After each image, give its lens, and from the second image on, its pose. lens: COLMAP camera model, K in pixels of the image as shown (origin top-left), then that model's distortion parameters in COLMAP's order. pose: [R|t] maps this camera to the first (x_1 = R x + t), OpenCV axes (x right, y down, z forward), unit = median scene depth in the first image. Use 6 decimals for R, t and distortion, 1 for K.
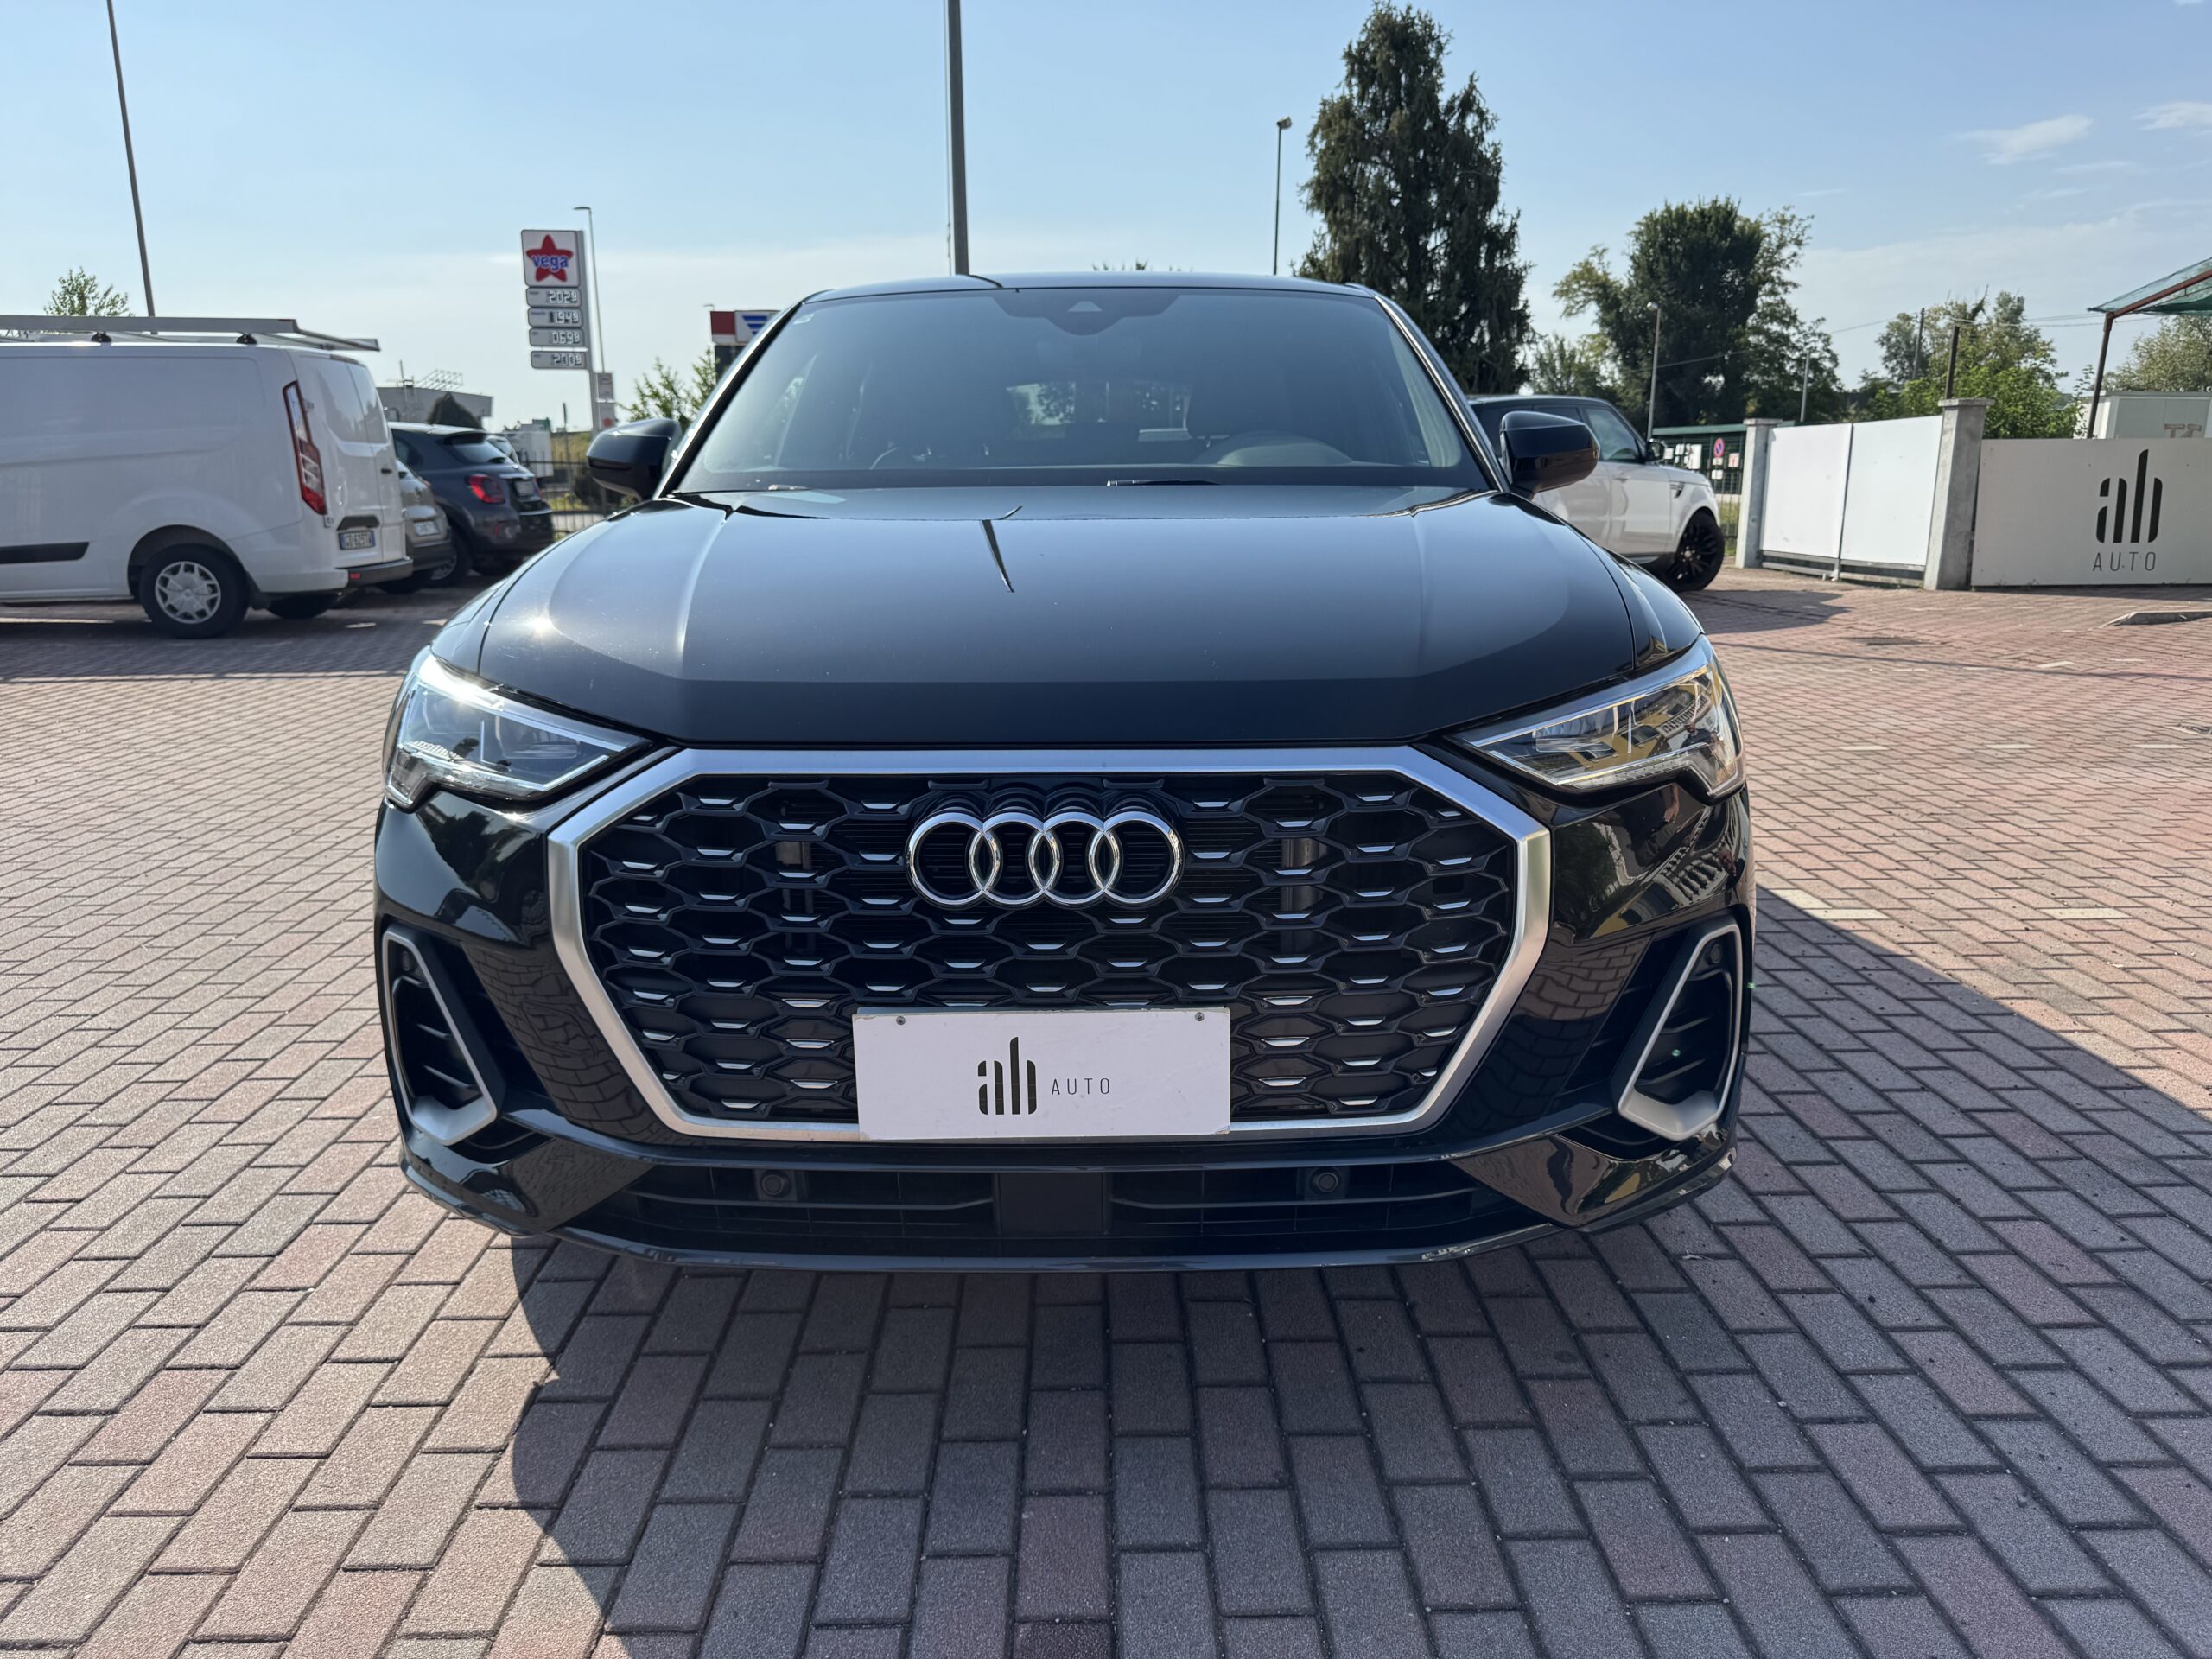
lens RADIAL K [[1574.3, 0, 1116.9], [0, 1574.3, 827.5], [0, 0, 1]] dist [0.018653, -0.022699]
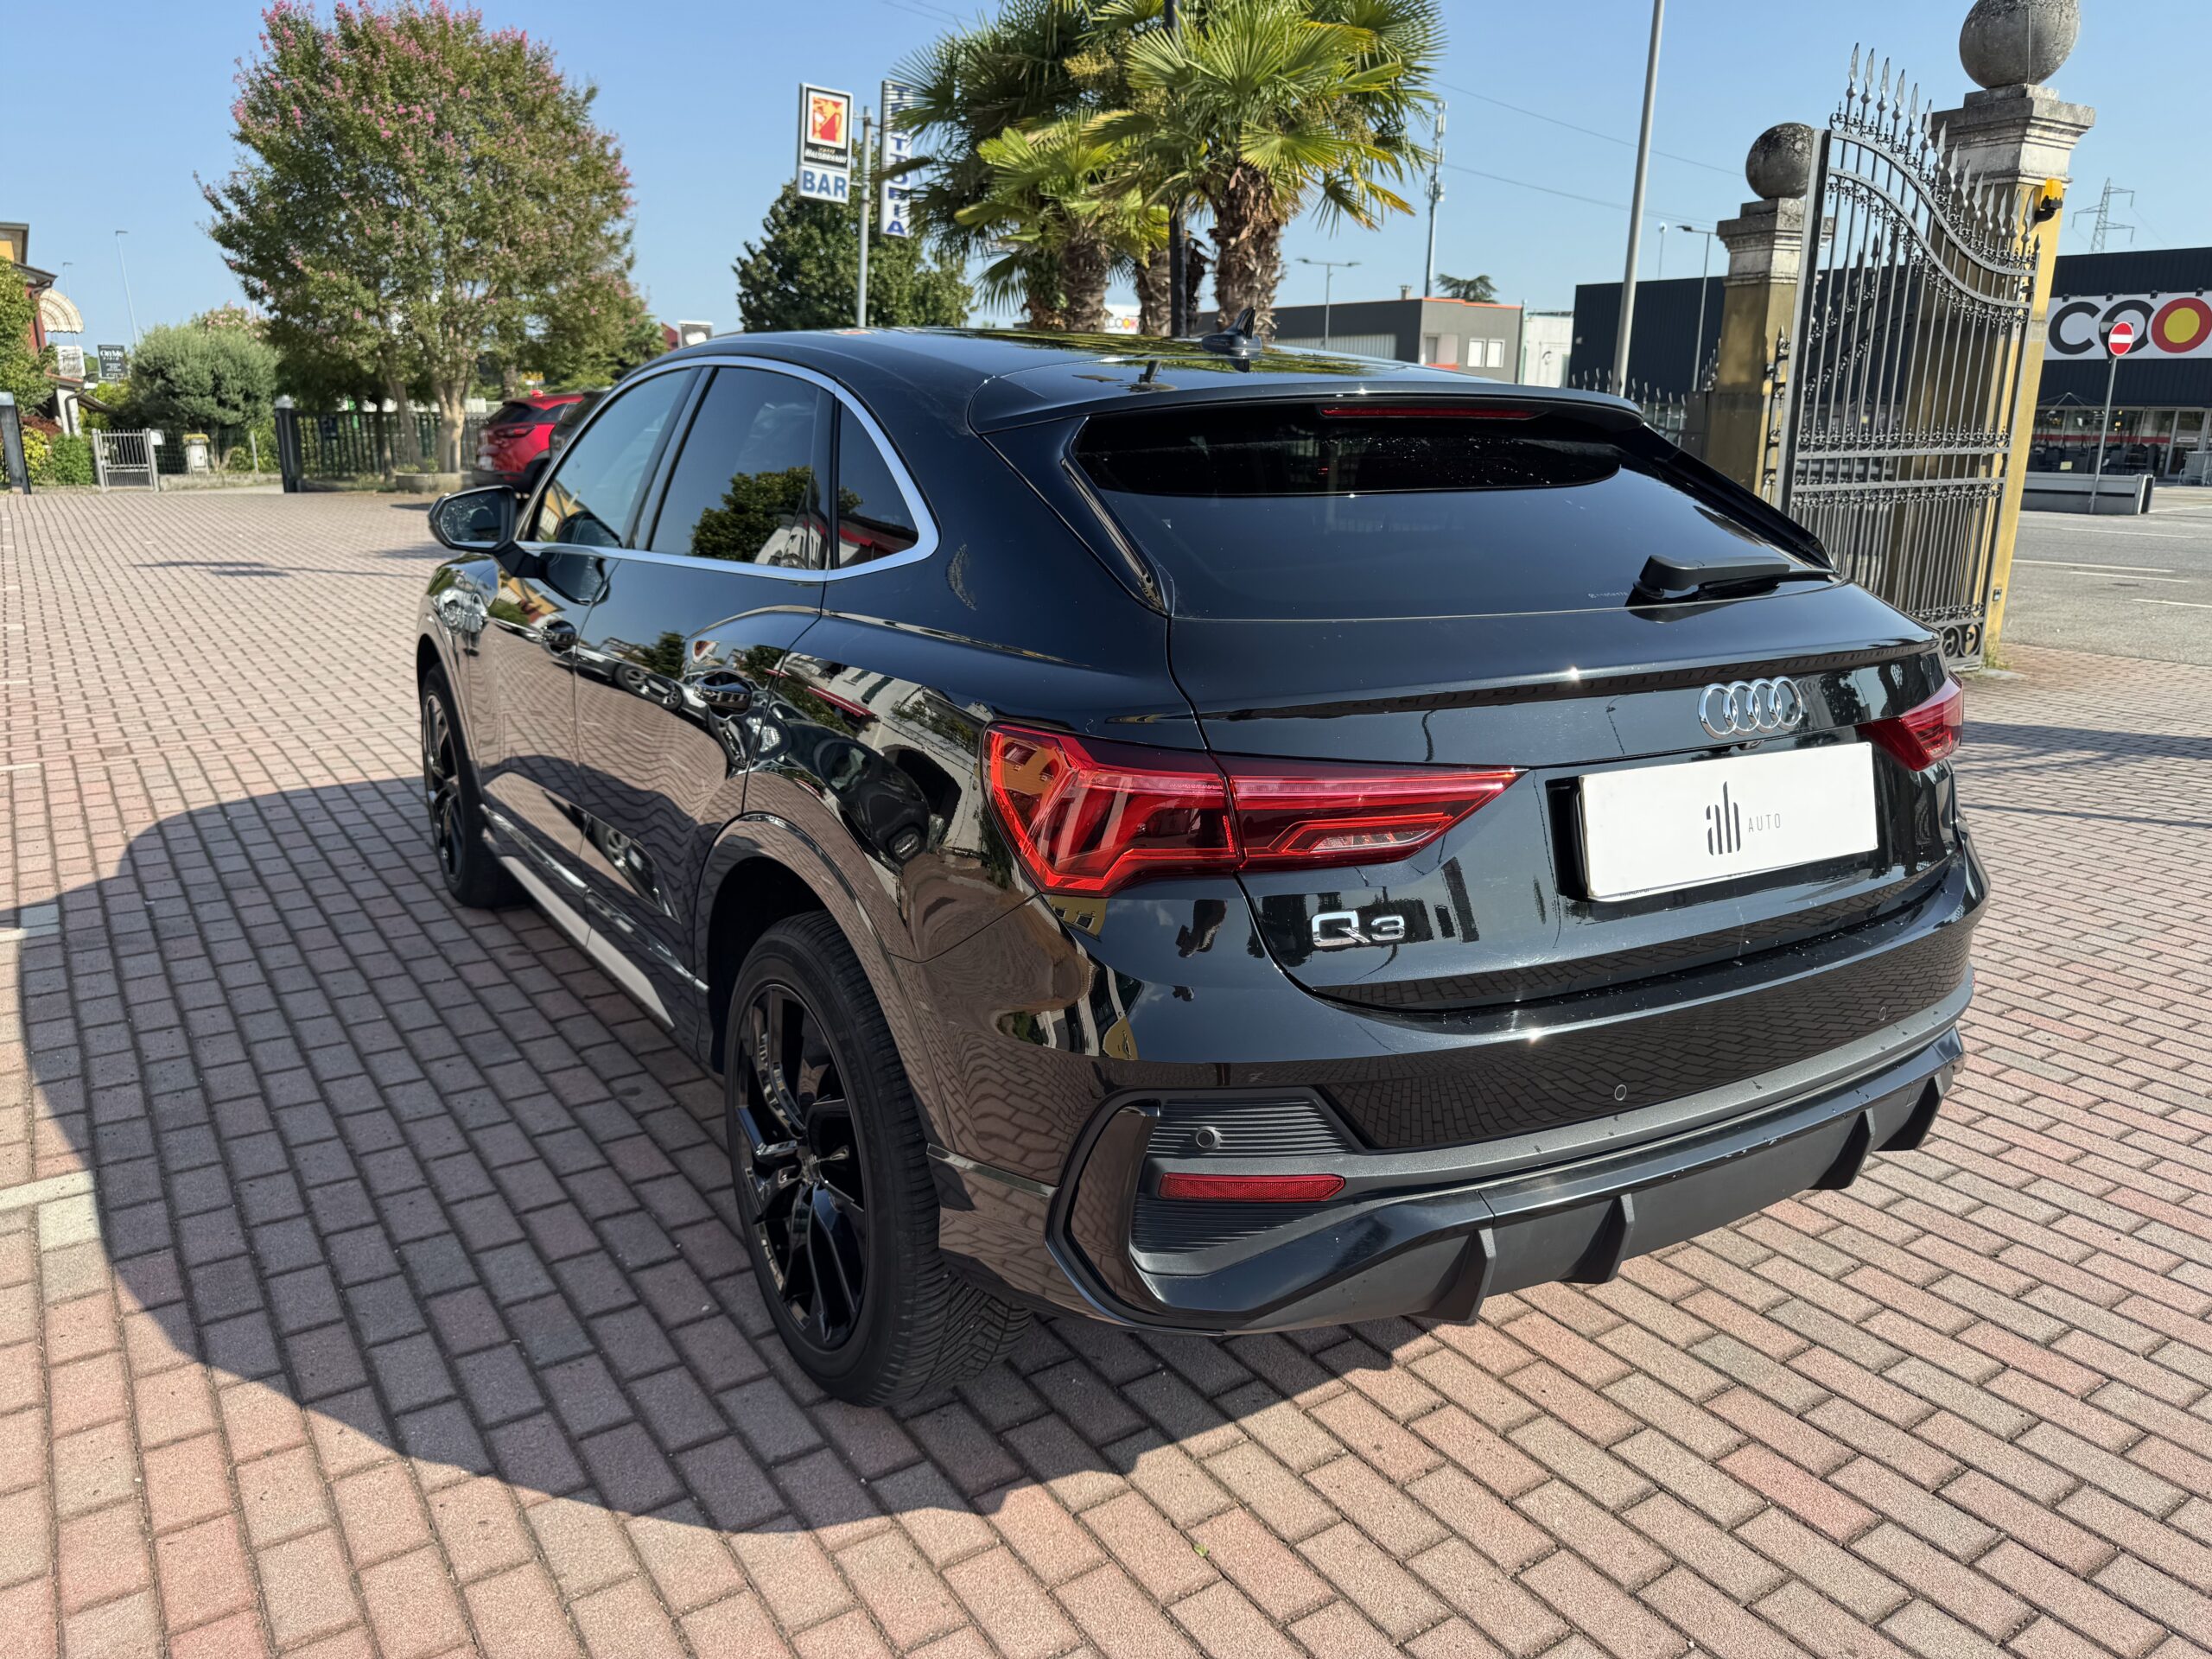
lens RADIAL K [[1574.3, 0, 1112.9], [0, 1574.3, 833.8], [0, 0, 1]] dist [0.018653, -0.022699]
pose [[-0.841618, 0.129900, -0.524219, 0.419894], [-0.132086, 0.891658, 0.433012, -0.481000], [0.523673, 0.433672, -0.733277, 1.774944]]
